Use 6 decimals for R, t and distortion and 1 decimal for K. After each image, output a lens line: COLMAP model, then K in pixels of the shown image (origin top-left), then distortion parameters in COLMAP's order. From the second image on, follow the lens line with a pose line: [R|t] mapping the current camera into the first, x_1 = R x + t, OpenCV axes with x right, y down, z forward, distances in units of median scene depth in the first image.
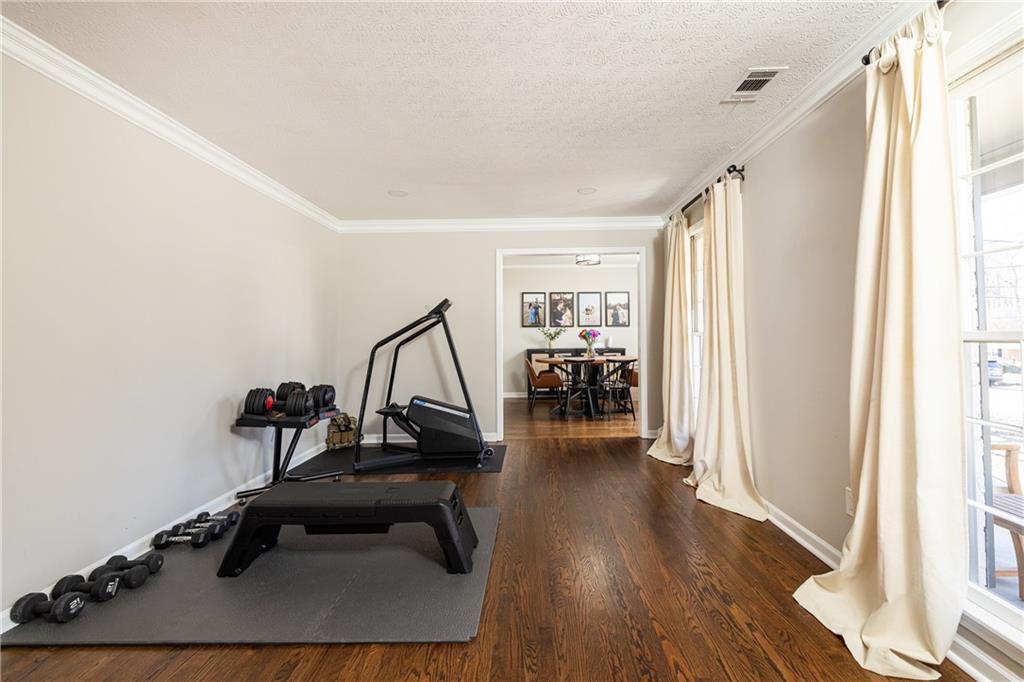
lens RADIAL K [[448.5, 0, 526.3], [0, 448.5, 337.0], [0, 0, 1]] dist [0.001474, 0.000199]
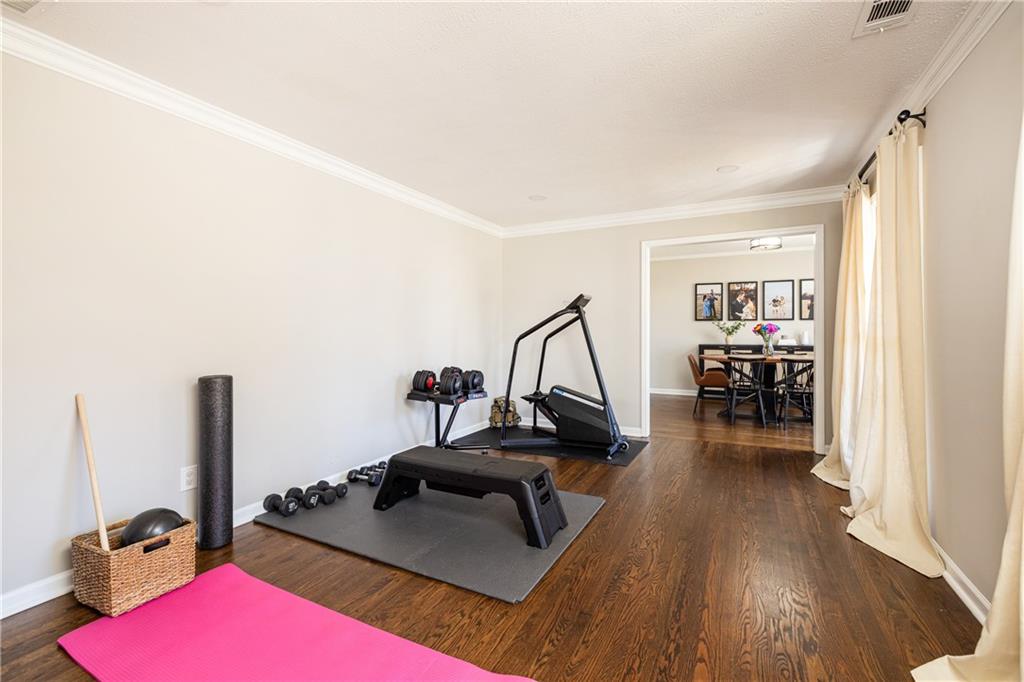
lens RADIAL K [[443.3, 0, 517.5], [0, 443.3, 338.4], [0, 0, 1]] dist [-0.000363, 0.000008]
pose [[0.891017, 0.016777, -0.453659, 0.090269], [-0.008388, 0.999755, 0.020499, -0.001316], [0.453892, -0.014459, 0.890940, 0.006886]]
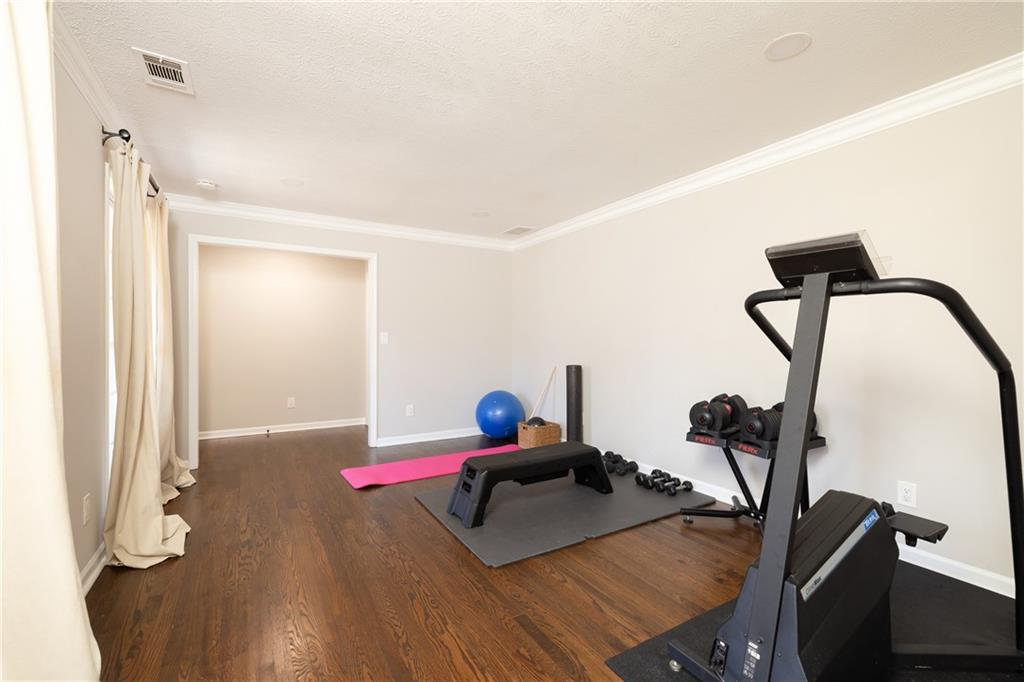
lens RADIAL K [[429.2, 0, 517.7], [0, 429.2, 341.0], [0, 0, 1]] dist [0.001914, 0.000212]
pose [[-0.845822, 0.010729, -0.533357, 0.121584], [0.005661, 0.999922, 0.011138, -0.004984], [0.533435, 0.006401, -0.845817, 0.689555]]
